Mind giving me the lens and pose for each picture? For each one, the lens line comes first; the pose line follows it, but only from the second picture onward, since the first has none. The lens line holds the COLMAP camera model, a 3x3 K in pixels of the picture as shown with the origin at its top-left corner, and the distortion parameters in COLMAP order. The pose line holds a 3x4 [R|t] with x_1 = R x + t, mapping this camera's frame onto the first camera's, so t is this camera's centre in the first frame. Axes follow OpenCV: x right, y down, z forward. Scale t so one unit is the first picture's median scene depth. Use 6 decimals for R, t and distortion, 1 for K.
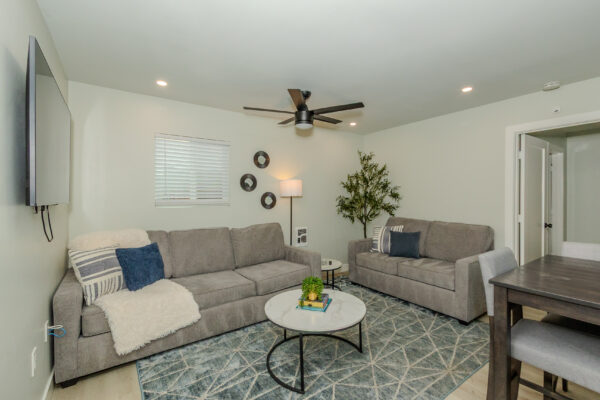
lens RADIAL K [[270.1, 0, 302.1], [0, 270.1, 197.9], [0, 0, 1]] dist [0.001087, -0.000295]
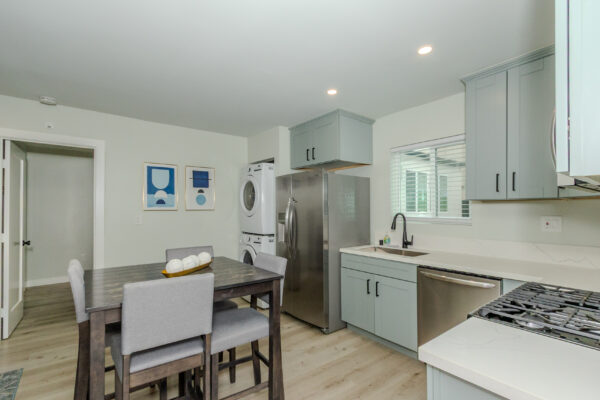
lens RADIAL K [[285.6, 0, 298.6], [0, 285.6, 206.3], [0, 0, 1]] dist [0.010278, -0.002938]
pose [[-0.050179, 0.018025, 0.998578, -0.148460], [0.005821, 0.999825, -0.017755, -0.001900], [-0.998723, 0.004922, -0.050275, 0.117581]]
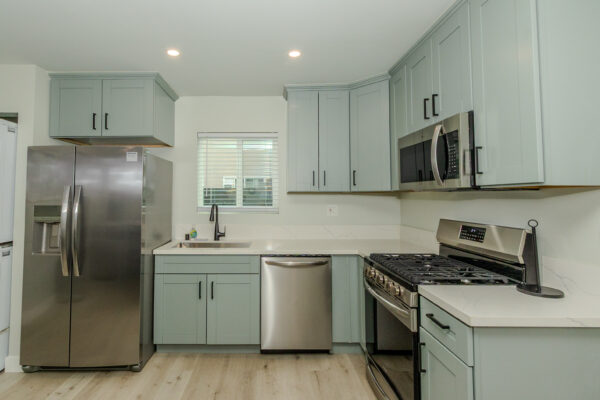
lens RADIAL K [[304.4, 0, 264.6], [0, 304.4, 178.8], [0, 0, 1]] dist [0.002811, 0.000974]
pose [[-0.814373, 0.039782, 0.578976, 0.111413], [0.007306, 0.998272, -0.058315, -0.014148], [-0.580296, -0.043260, -0.813256, 0.428410]]
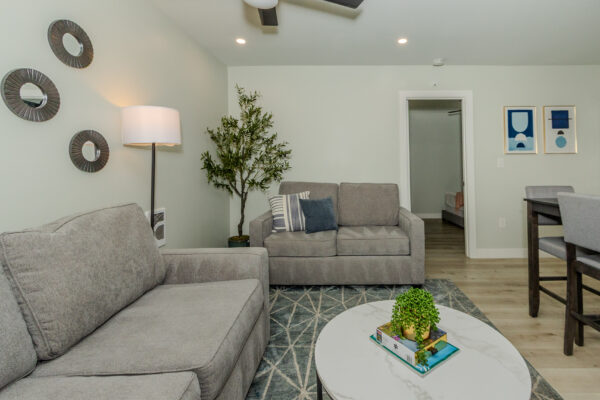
lens RADIAL K [[291.4, 0, 346.8], [0, 291.4, 164.0], [0, 0, 1]] dist [0.011448, -0.000715]
pose [[0.574739, 0.008489, 0.818293, -0.314799], [0.006183, 0.999873, -0.014715, 0.044350], [-0.818314, 0.013517, 0.574613, 0.518180]]
